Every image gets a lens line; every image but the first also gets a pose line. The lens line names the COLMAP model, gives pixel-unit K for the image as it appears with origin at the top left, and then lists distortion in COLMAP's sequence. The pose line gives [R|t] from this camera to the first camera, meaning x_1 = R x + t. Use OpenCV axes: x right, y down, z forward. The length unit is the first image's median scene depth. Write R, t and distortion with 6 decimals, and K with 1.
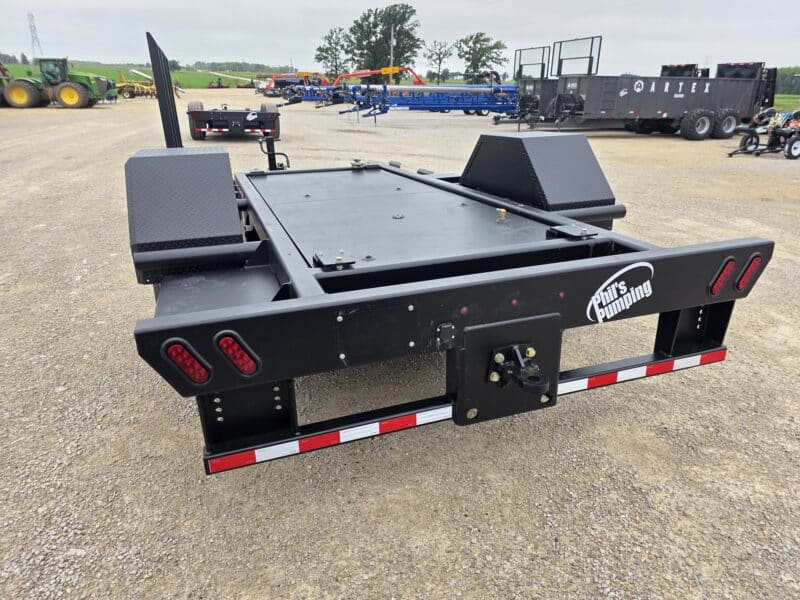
lens RADIAL K [[537.0, 0, 405.0], [0, 537.0, 298.3], [0, 0, 1]] dist [0.062067, -0.065460]
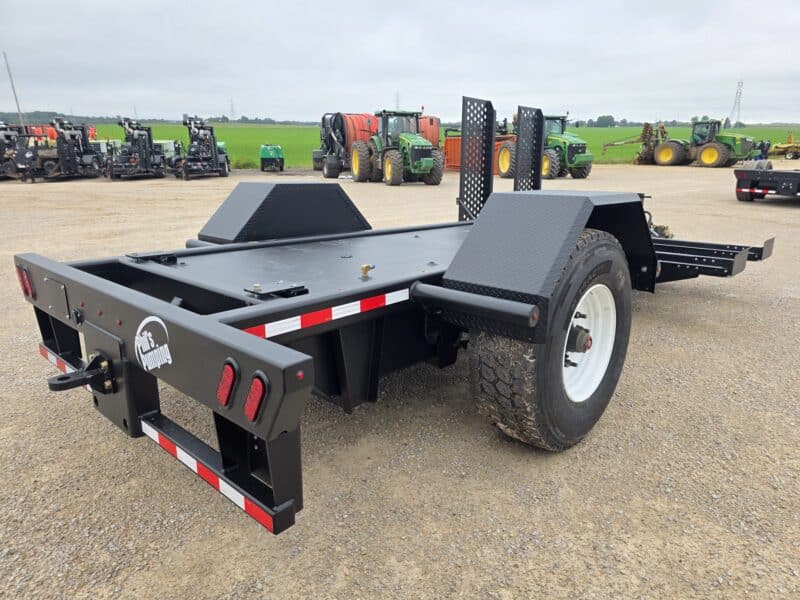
lens RADIAL K [[537.0, 0, 405.5], [0, 537.0, 301.3], [0, 0, 1]] dist [0.062067, -0.065460]
pose [[0.470610, 0.238821, -0.849406, 1.004739], [-0.319747, 0.943399, 0.088094, -0.217537], [0.822367, 0.230137, 0.520336, 0.658987]]
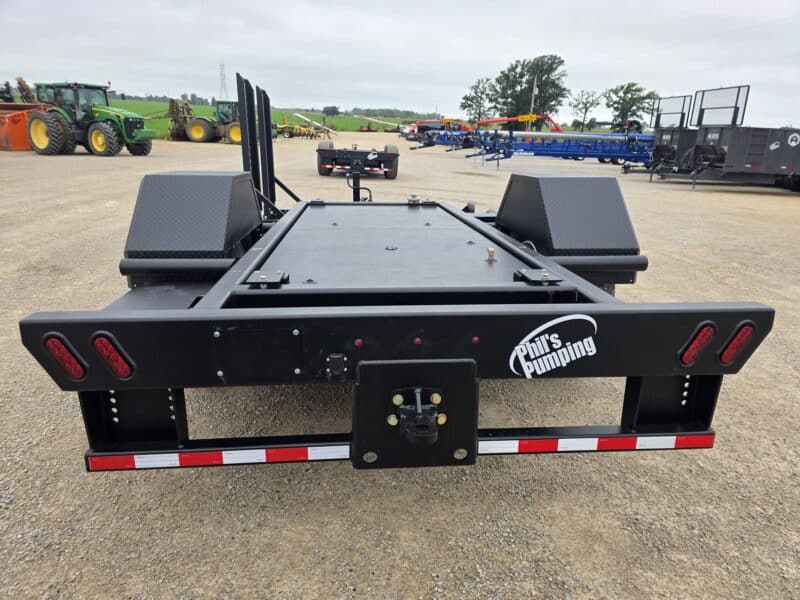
lens RADIAL K [[537.0, 0, 400.0], [0, 537.0, 291.9], [0, 0, 1]] dist [0.062067, -0.065460]
pose [[0.967044, 0.098398, -0.234826, 0.269154], [-0.118259, 0.990368, -0.072017, -0.004220], [0.225477, 0.097413, 0.969366, 0.066773]]
